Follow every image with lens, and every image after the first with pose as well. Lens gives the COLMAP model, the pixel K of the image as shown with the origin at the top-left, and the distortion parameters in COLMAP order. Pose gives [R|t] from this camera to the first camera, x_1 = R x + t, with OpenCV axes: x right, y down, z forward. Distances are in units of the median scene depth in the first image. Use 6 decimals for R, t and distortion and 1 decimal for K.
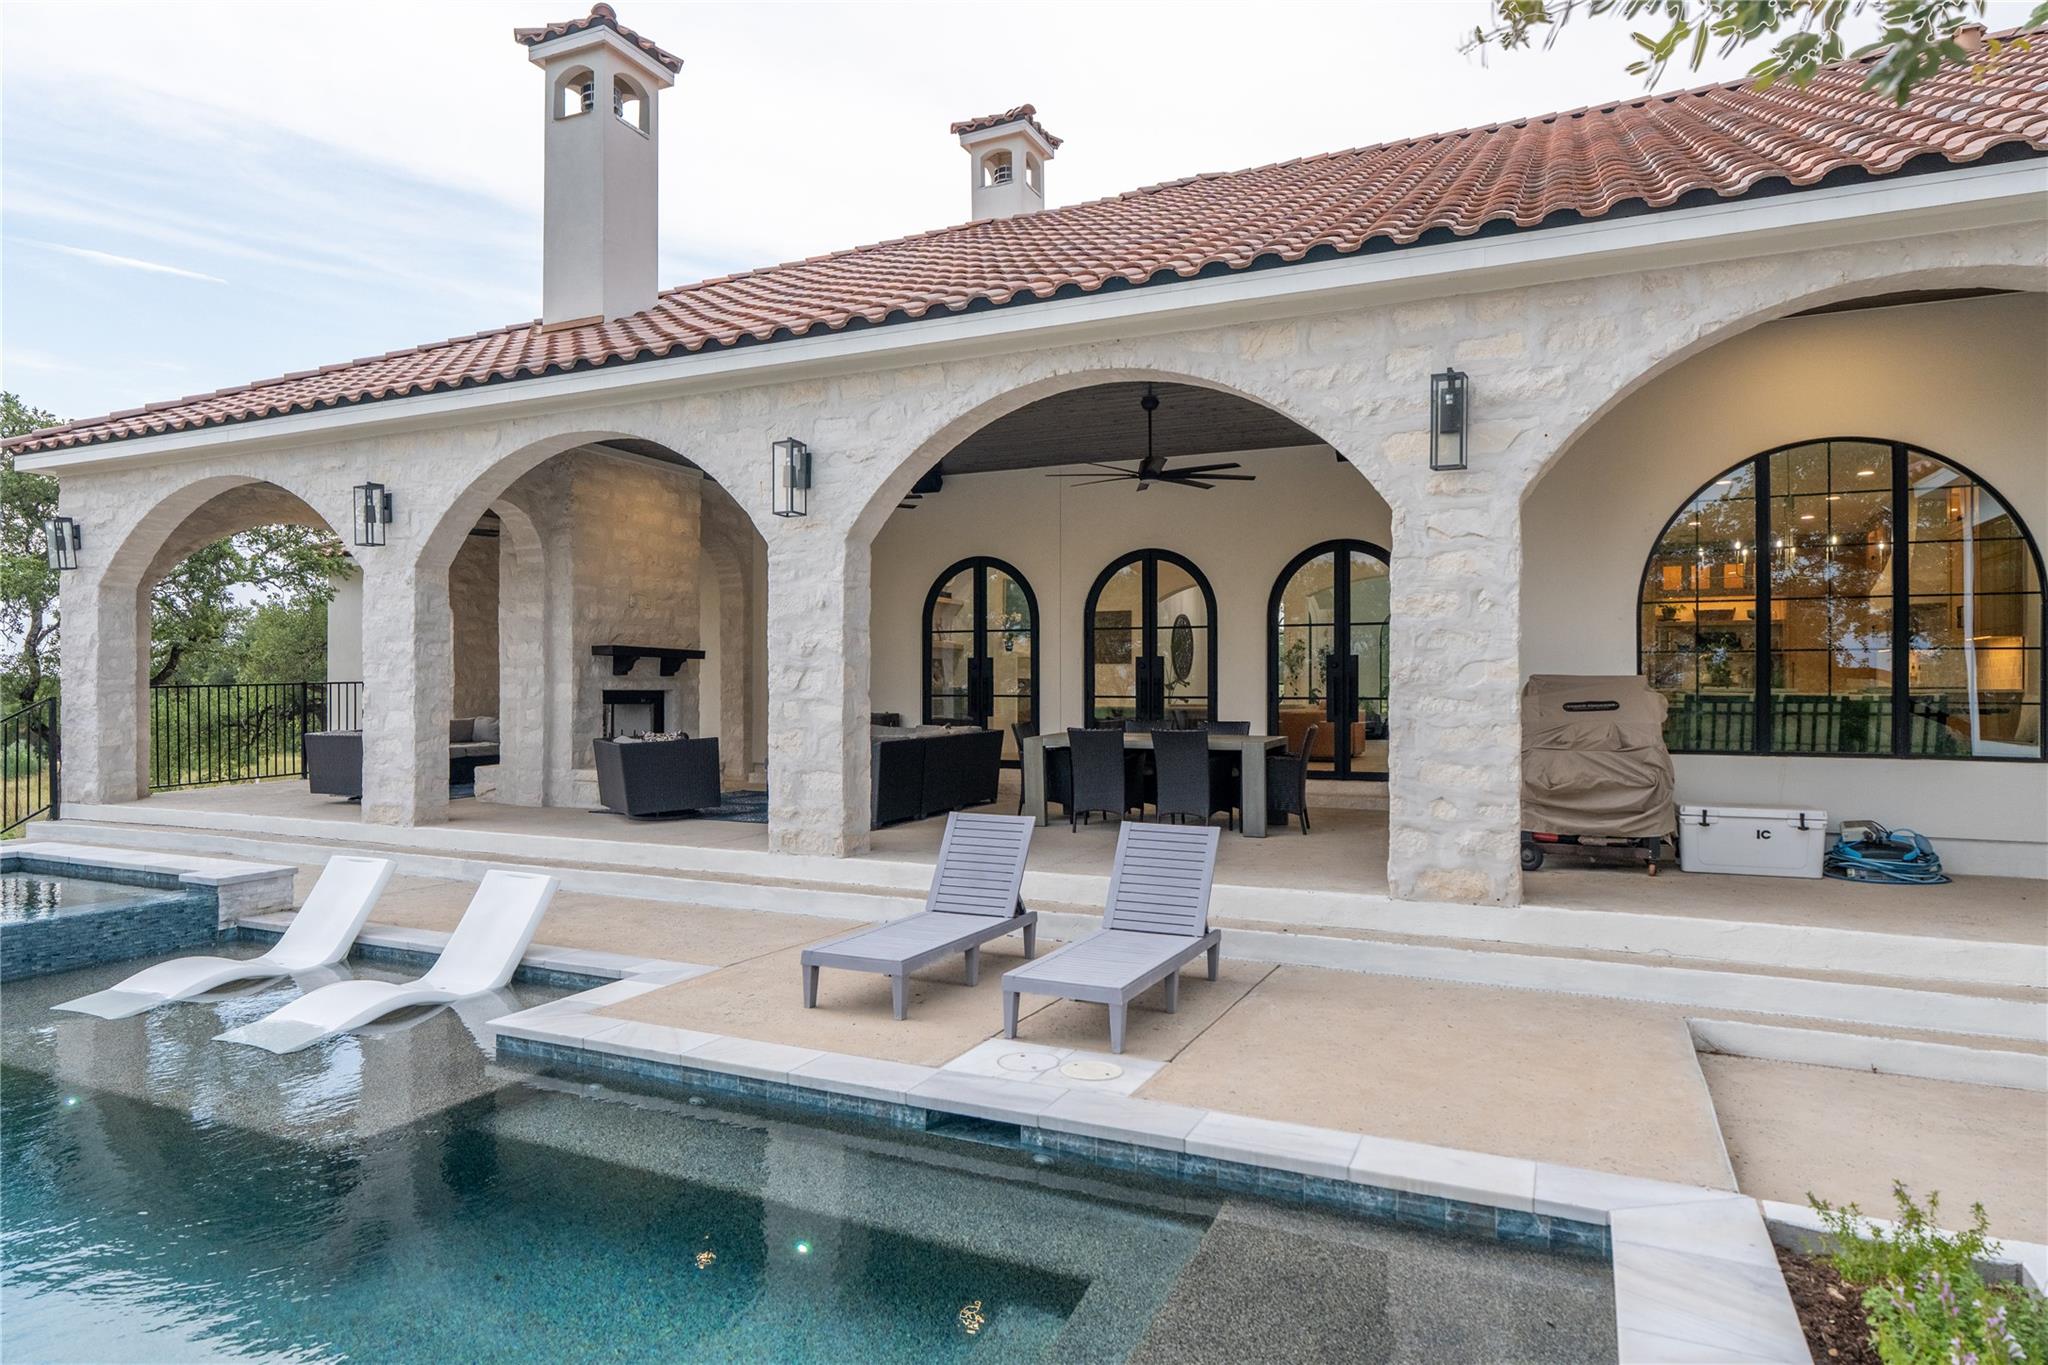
lens RADIAL K [[1210.1, 0, 1021.2], [0, 1210.1, 682.8], [0, 0, 1]] dist [-0.000860, -0.000029]
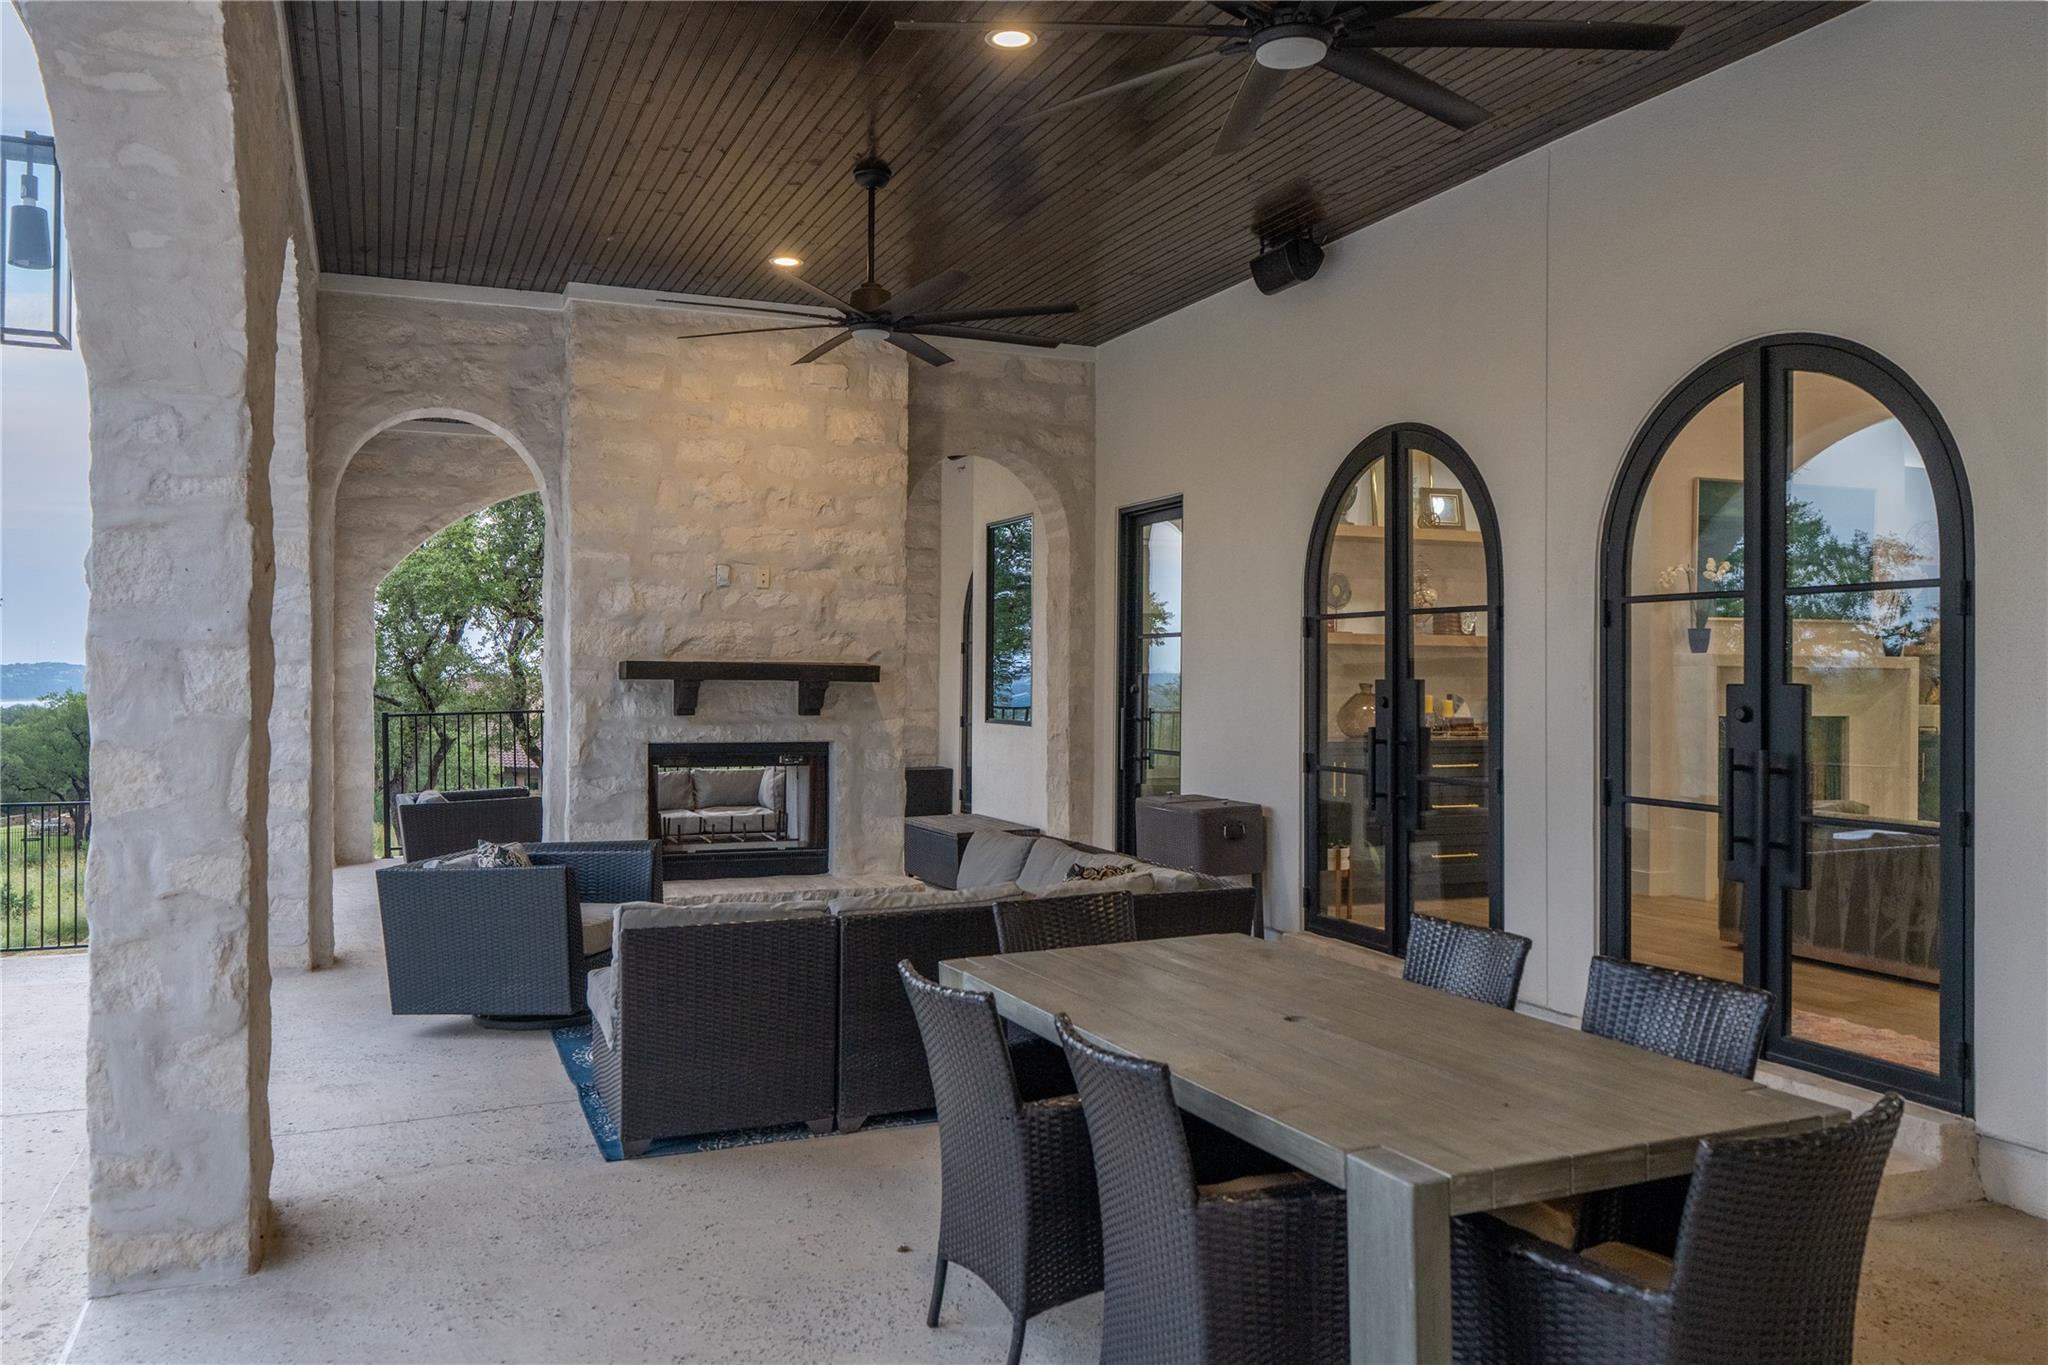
lens RADIAL K [[1594.1, 0, 1027.0], [0, 1594.1, 679.9], [0, 0, 1]] dist [0.000451, -0.000017]
pose [[0.737888, 0.004257, -0.674910, 0.251570], [-0.000780, 0.999985, 0.005455, -0.025441], [0.674923, -0.003499, 0.737880, 0.571938]]
